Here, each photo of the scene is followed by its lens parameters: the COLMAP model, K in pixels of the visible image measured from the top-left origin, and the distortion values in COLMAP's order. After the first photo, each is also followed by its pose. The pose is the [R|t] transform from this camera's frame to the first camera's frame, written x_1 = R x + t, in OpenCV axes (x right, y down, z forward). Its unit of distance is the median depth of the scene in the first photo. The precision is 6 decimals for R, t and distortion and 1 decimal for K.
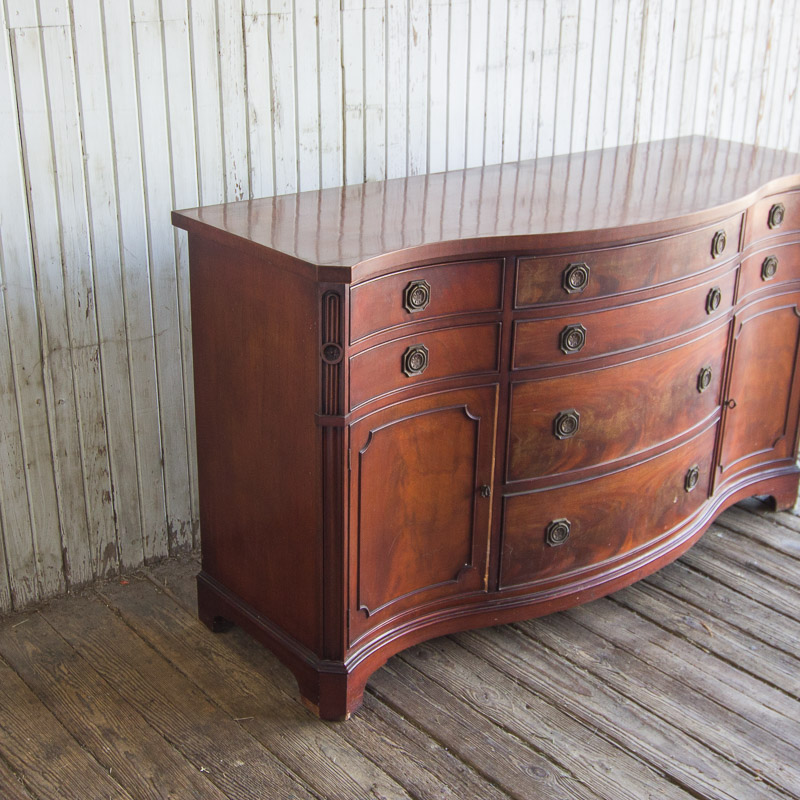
lens RADIAL K [[1245.7, 0, 402.8], [0, 1245.7, 403.5], [0, 0, 1]] dist [-0.001850, 0.000000]
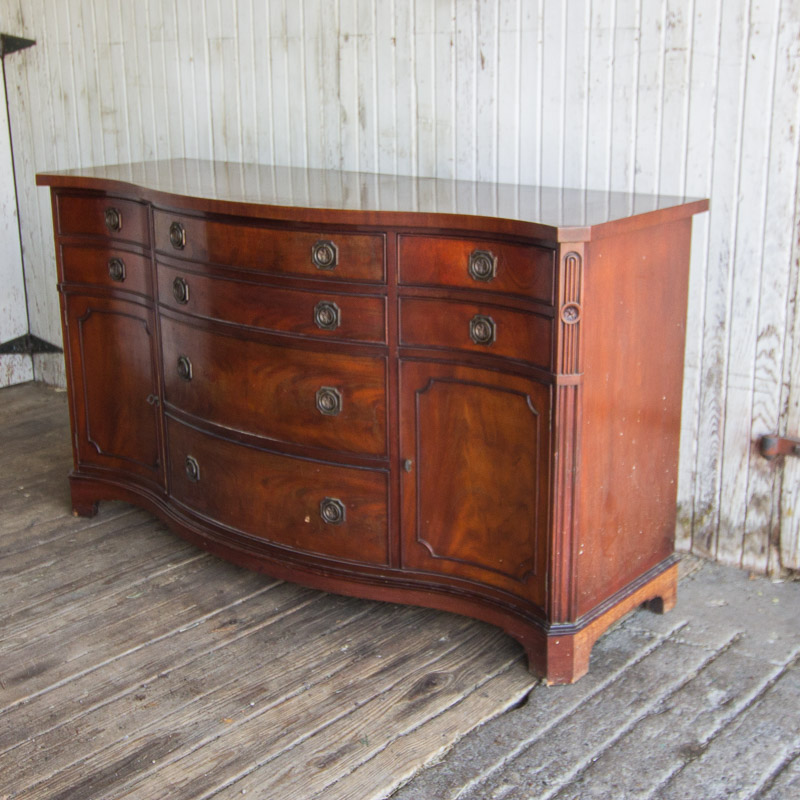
lens RADIAL K [[1245.7, 0, 403.0], [0, 1245.7, 402.2], [0, 0, 1]] dist [-0.001850, 0.000000]
pose [[0.196689, 0.264147, -0.944214, 1.253773], [-0.335247, 0.923100, 0.188405, -0.241624], [0.921370, 0.279488, 0.270118, 0.864124]]
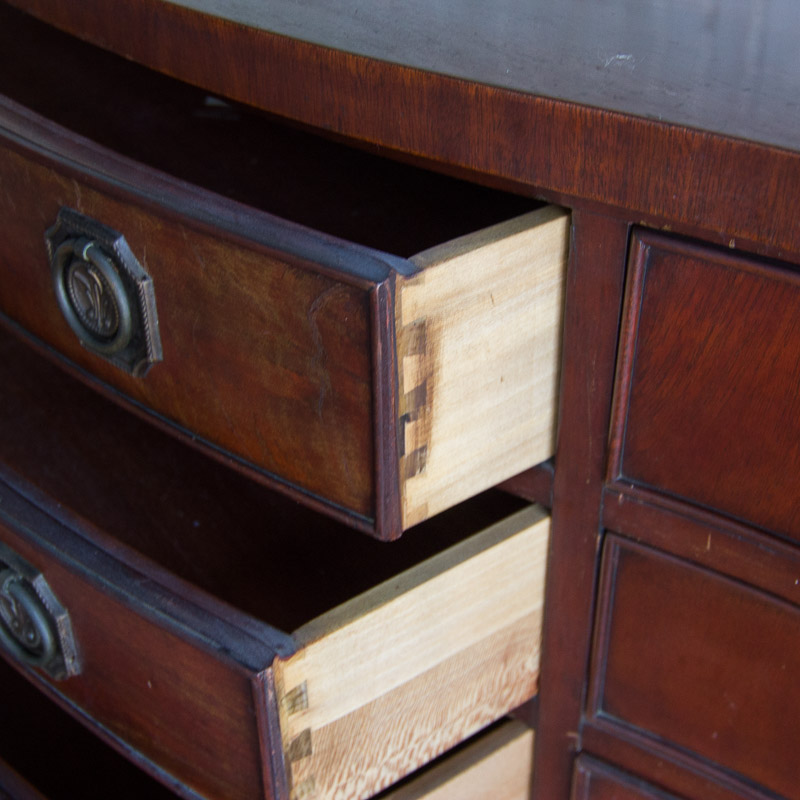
lens RADIAL K [[1245.7, 0, 404.3], [0, 1245.7, 398.4], [0, 0, 1]] dist [-0.001850, 0.000000]
pose [[-0.057777, 0.563457, -0.824123, 0.434404], [-0.342106, 0.764345, 0.546571, -0.237402], [0.937883, 0.313516, 0.148601, 1.043584]]
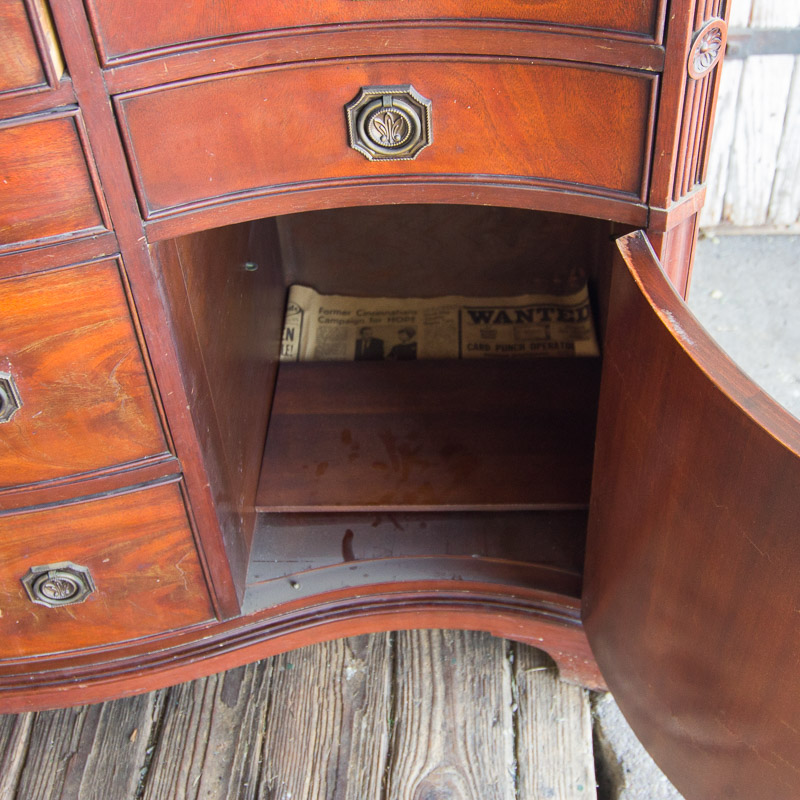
lens RADIAL K [[1245.7, 0, 403.6], [0, 1245.7, 404.2], [0, 0, 1]] dist [-0.001850, 0.000000]
pose [[0.739170, 0.444688, -0.505846, 0.551513], [-0.177453, 0.853096, 0.490651, -0.237389], [0.649721, -0.272911, 0.709494, 0.899071]]
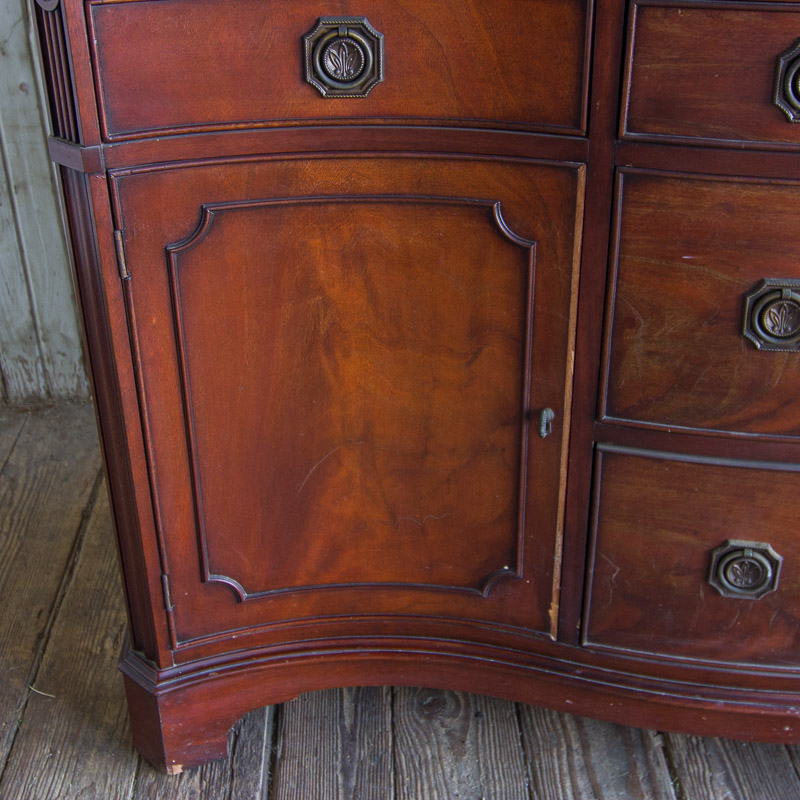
lens RADIAL K [[1245.7, 0, 414.2], [0, 1245.7, 403.8], [0, 0, 1]] dist [-0.001850, 0.000000]
pose [[0.797218, 0.273350, -0.538259, 0.250266], [-0.199360, 0.960800, 0.192661, -0.008547], [0.569823, -0.046286, 0.820463, 0.608271]]
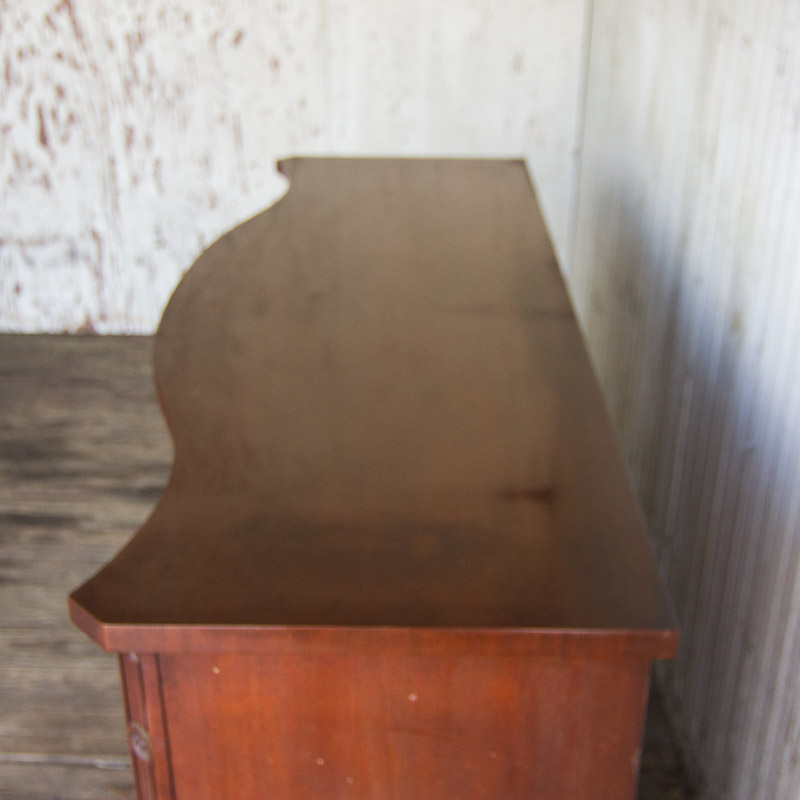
lens RADIAL K [[1153.4, 0, 402.0], [0, 1153.4, 398.4], [0, 0, 1]] dist [-0.005512, 0.000000]
pose [[-0.654522, 0.313410, -0.688022, 0.595149], [-0.277130, 0.747234, 0.604020, -0.548089], [0.703420, 0.586016, -0.402226, 1.366233]]
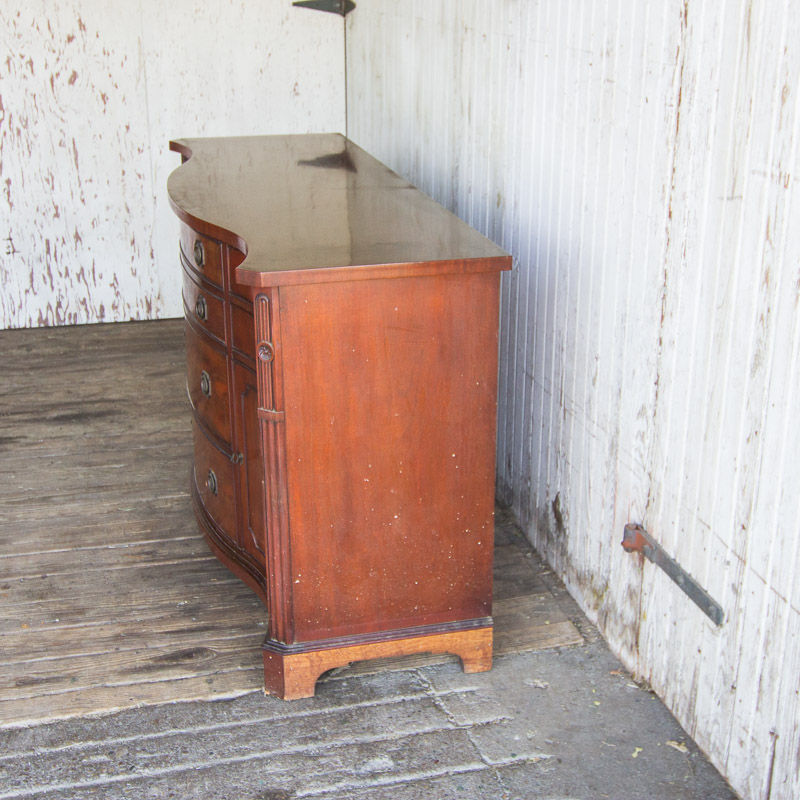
lens RADIAL K [[1245.7, 0, 405.4], [0, 1245.7, 396.1], [0, 0, 1]] dist [-0.001850, 0.000000]
pose [[-0.429404, 0.303554, -0.850569, 1.159546], [-0.322267, 0.828312, 0.458305, -0.602963], [0.843657, 0.470908, -0.257855, 1.545419]]
